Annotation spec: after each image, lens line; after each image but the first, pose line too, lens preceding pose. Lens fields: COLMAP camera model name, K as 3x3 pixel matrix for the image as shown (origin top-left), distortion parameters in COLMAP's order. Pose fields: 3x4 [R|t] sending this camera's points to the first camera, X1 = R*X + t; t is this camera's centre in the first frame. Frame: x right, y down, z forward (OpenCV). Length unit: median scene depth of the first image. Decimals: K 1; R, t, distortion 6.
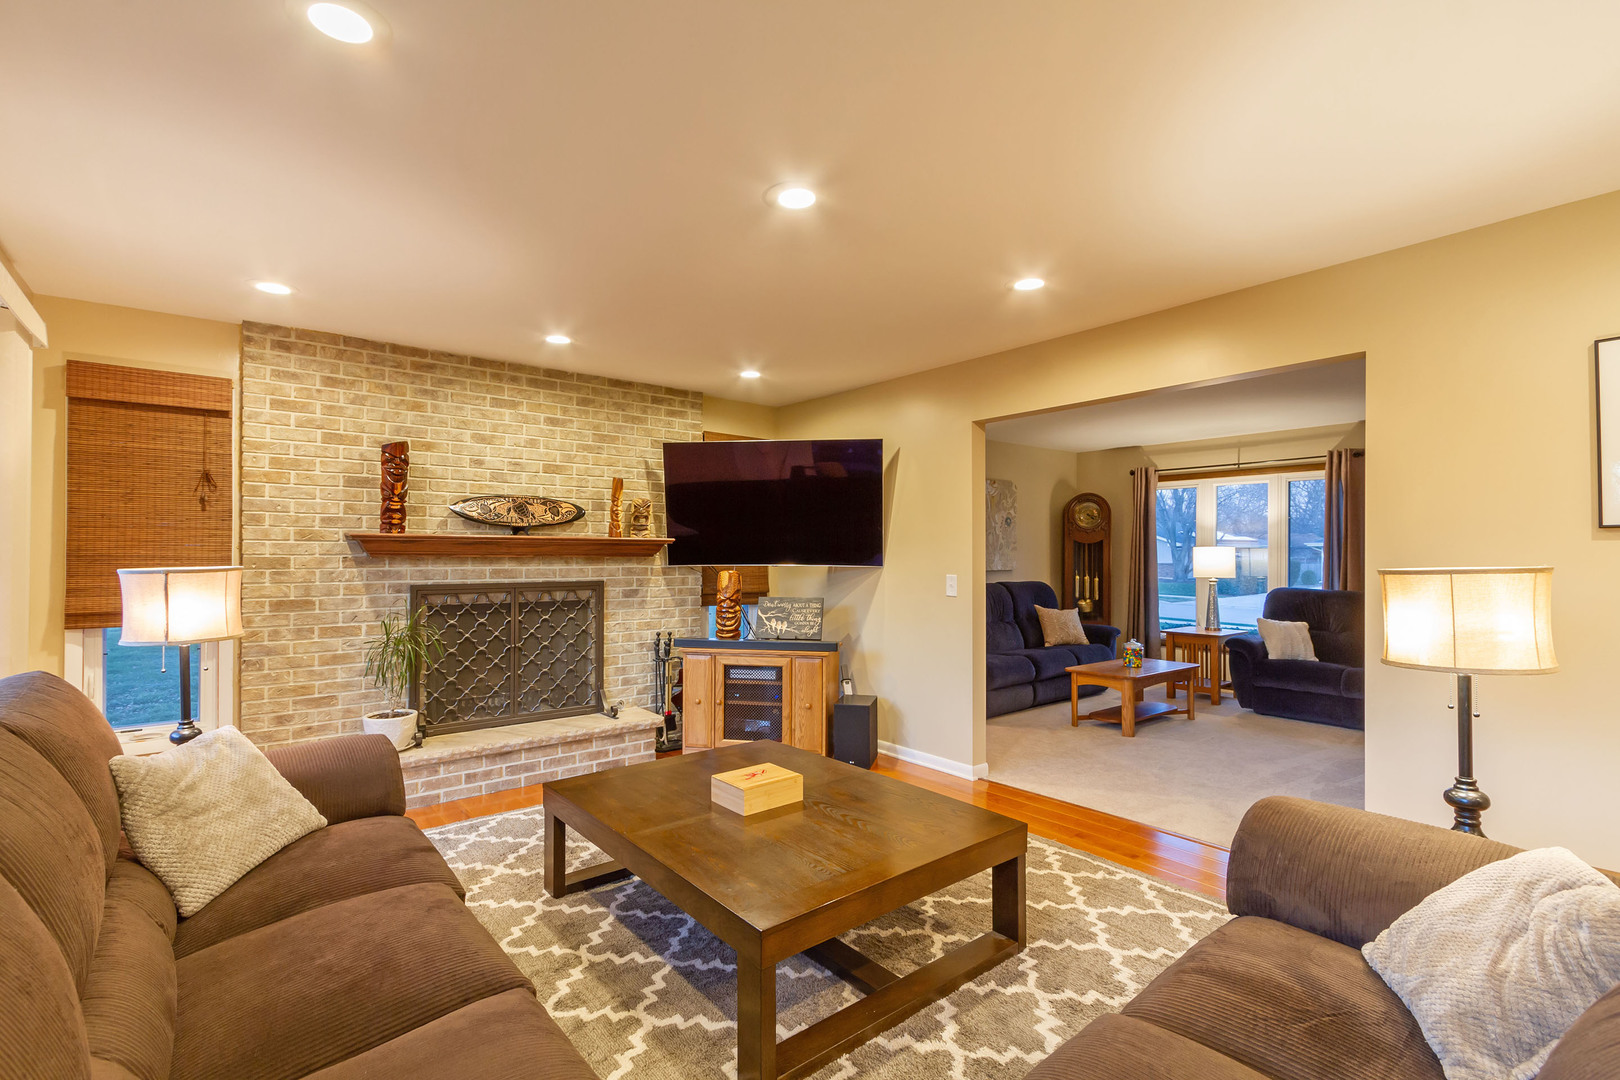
lens RADIAL K [[739.8, 0, 805.7], [0, 739.8, 548.5], [0, 0, 1]] dist [0.006184, -0.001109]
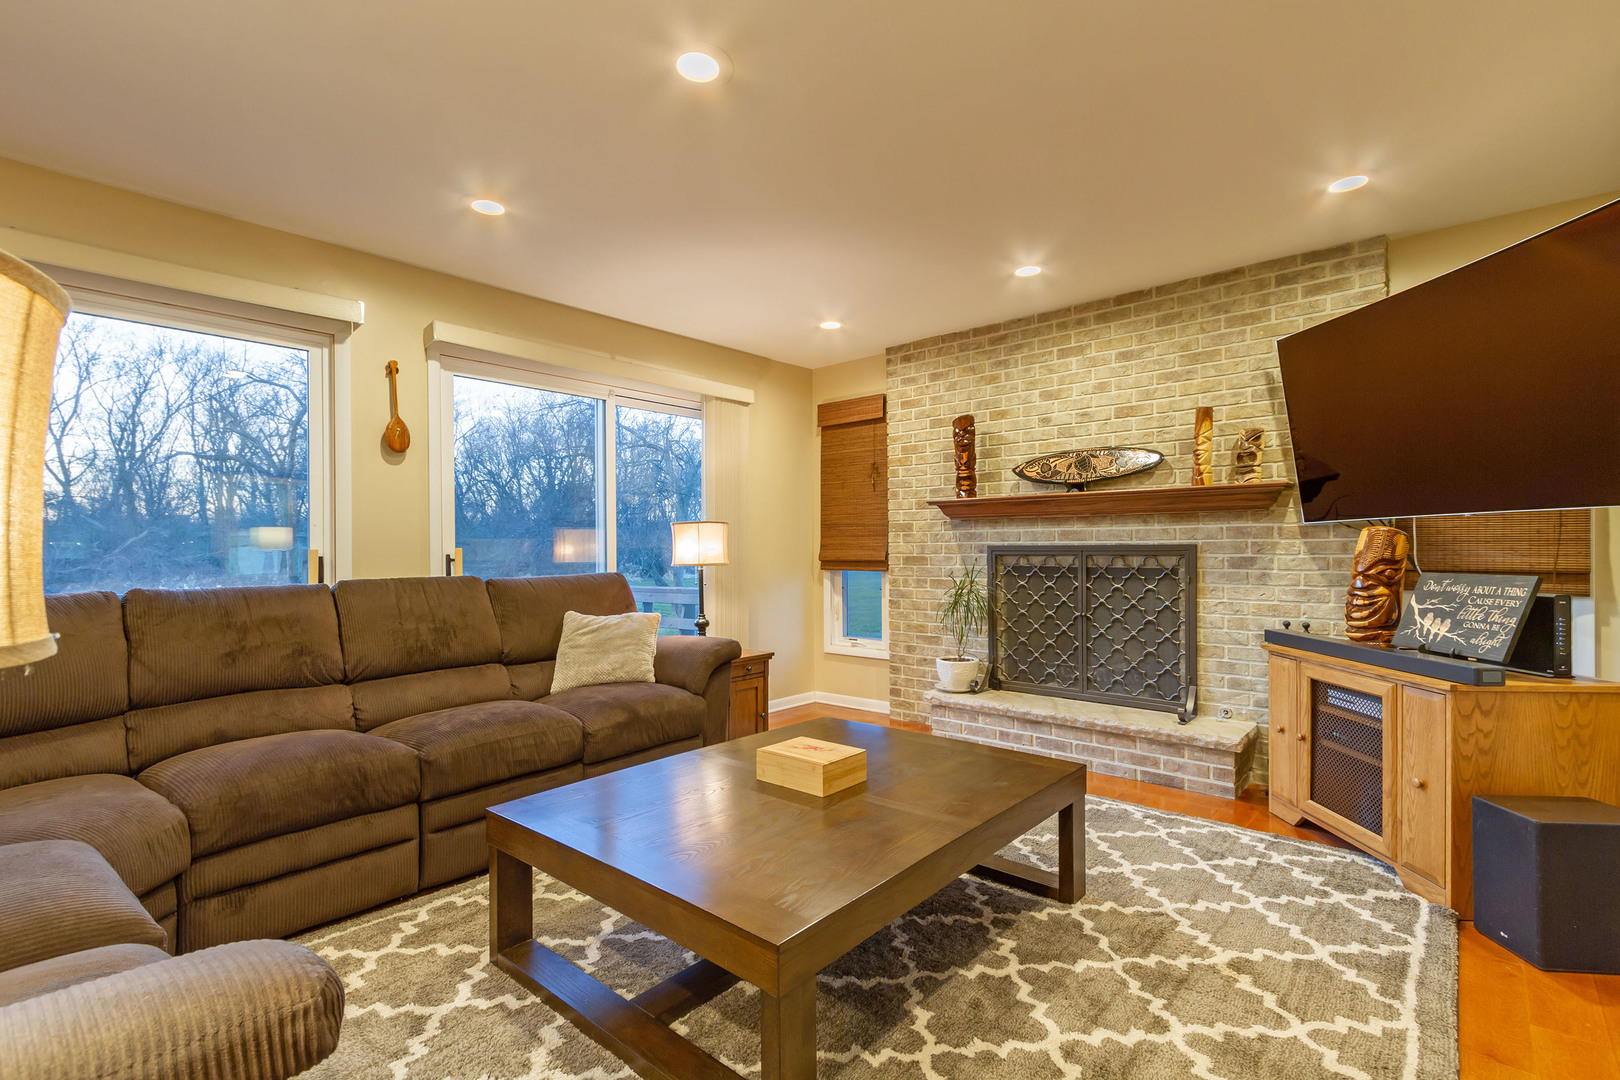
lens RADIAL K [[744.1, 0, 800.9], [0, 744.1, 548.2], [0, 0, 1]] dist [0.014267, -0.000243]
pose [[0.165735, -0.005829, -0.986153, 0.470973], [0.010169, 0.999939, -0.004201, 0.052118], [0.986118, -0.009332, 0.165784, 0.526006]]
